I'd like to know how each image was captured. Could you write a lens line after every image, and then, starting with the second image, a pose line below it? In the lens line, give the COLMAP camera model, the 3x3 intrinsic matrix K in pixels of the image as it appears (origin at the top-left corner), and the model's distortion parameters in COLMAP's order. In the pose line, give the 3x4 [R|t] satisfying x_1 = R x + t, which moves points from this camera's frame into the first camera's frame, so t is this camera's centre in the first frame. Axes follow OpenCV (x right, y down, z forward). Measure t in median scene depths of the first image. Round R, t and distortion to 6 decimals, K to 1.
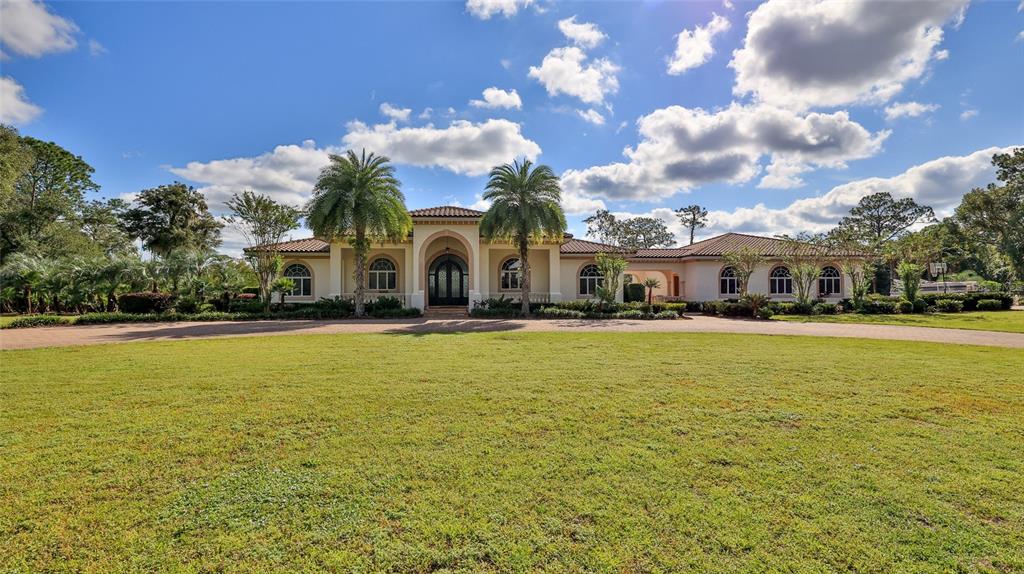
lens RADIAL K [[446.2, 0, 512.0], [0, 446.2, 287.0], [0, 0, 1]] dist [-0.001533, -0.000056]
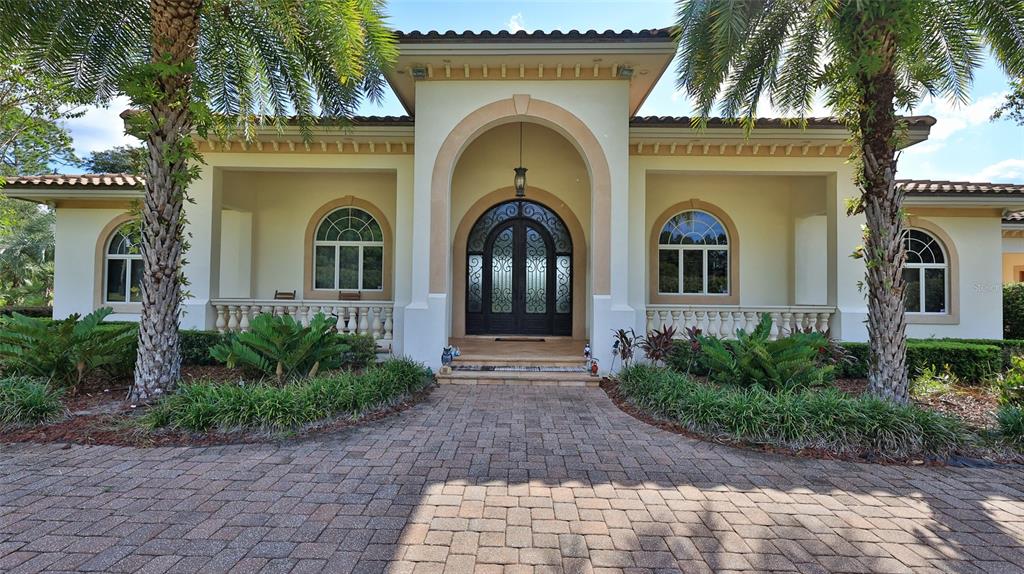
lens RADIAL K [[446.2, 0, 512.0], [0, 446.2, 287.0], [0, 0, 1]] dist [-0.001533, -0.000056]
pose [[0.994134, 0.010625, -0.107628, -0.108066], [-0.011256, 0.999923, -0.005258, 0.003538], [0.107564, 0.006439, 0.994177, 0.631665]]
